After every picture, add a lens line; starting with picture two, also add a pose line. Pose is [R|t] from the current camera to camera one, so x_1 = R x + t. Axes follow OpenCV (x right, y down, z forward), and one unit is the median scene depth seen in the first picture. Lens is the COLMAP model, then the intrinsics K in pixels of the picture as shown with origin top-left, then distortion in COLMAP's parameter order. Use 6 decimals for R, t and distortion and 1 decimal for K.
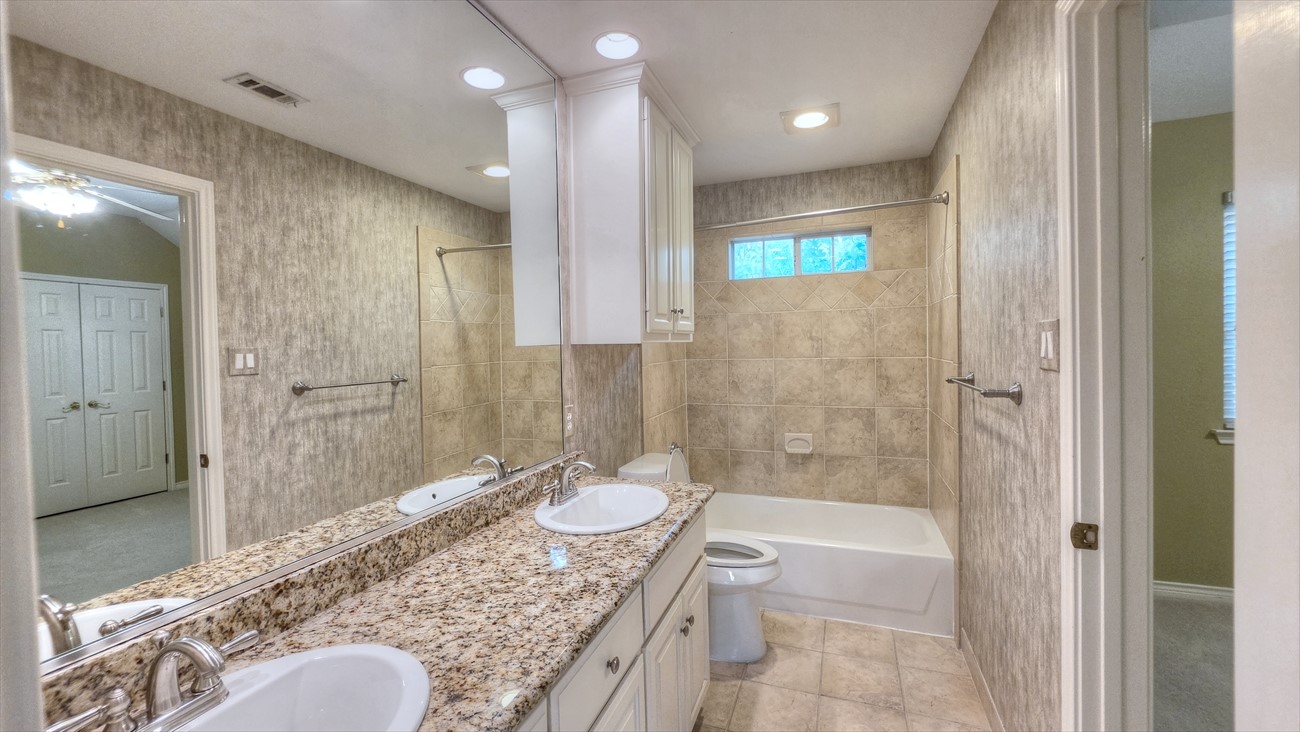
lens RADIAL K [[516.8, 0, 654.8], [0, 516.8, 361.9], [0, 0, 1]] dist [-0.000906, -0.000016]
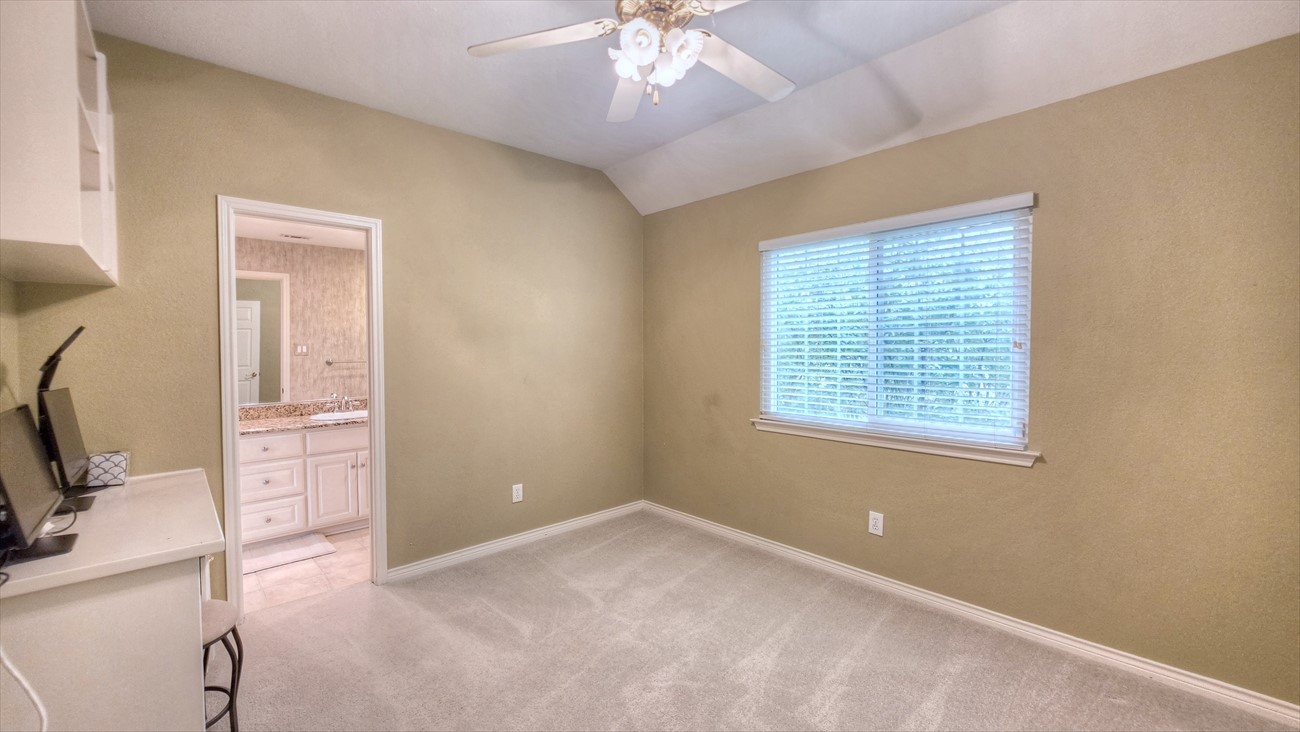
lens RADIAL K [[516.8, 0, 654.8], [0, 516.8, 361.9], [0, 0, 1]] dist [-0.000906, -0.000016]
pose [[0.892515, 0.036716, -0.449521, 1.531554], [-0.028923, 0.999289, 0.024194, -0.042980], [0.450089, -0.008592, 0.892942, -0.327293]]
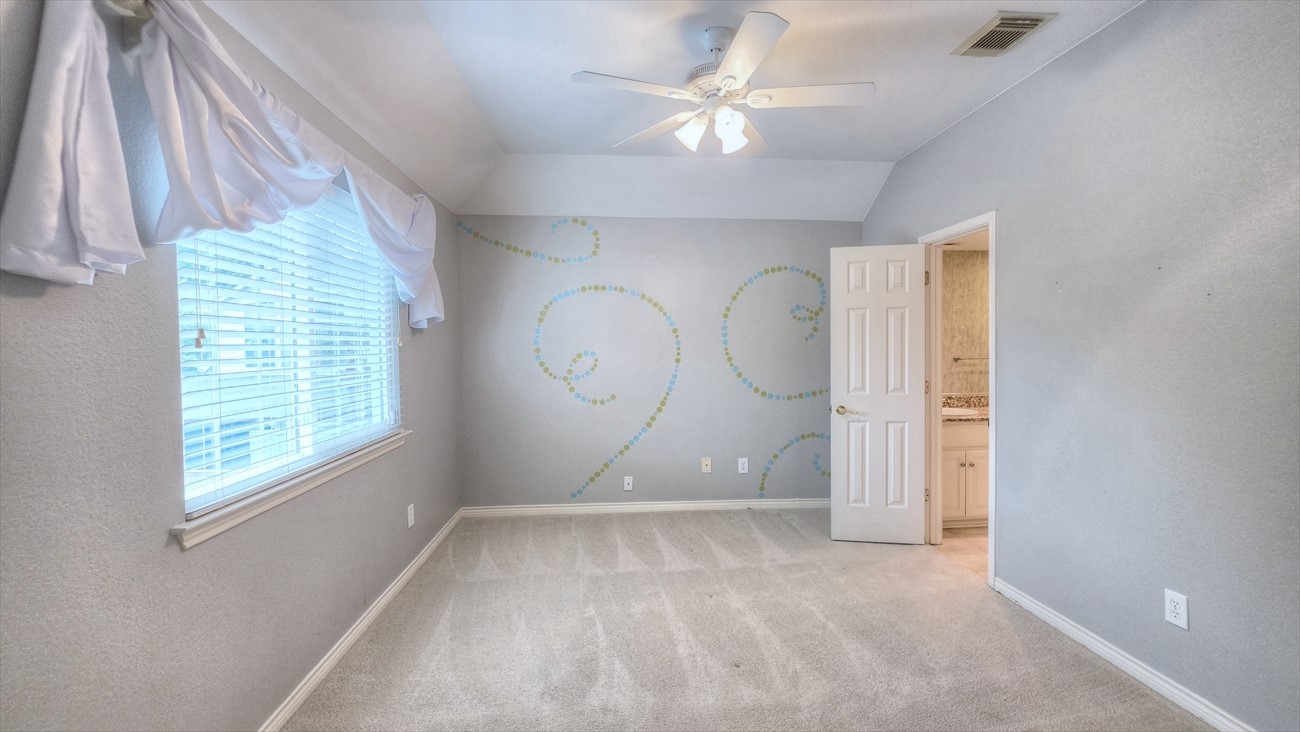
lens RADIAL K [[516.8, 0, 654.8], [0, 516.8, 361.9], [0, 0, 1]] dist [-0.000906, -0.000016]
pose [[0.421021, 0.039817, -0.906177, 0.856912], [-0.021690, 0.999192, 0.033827, 0.016717], [0.906792, 0.005413, 0.421544, -1.222322]]
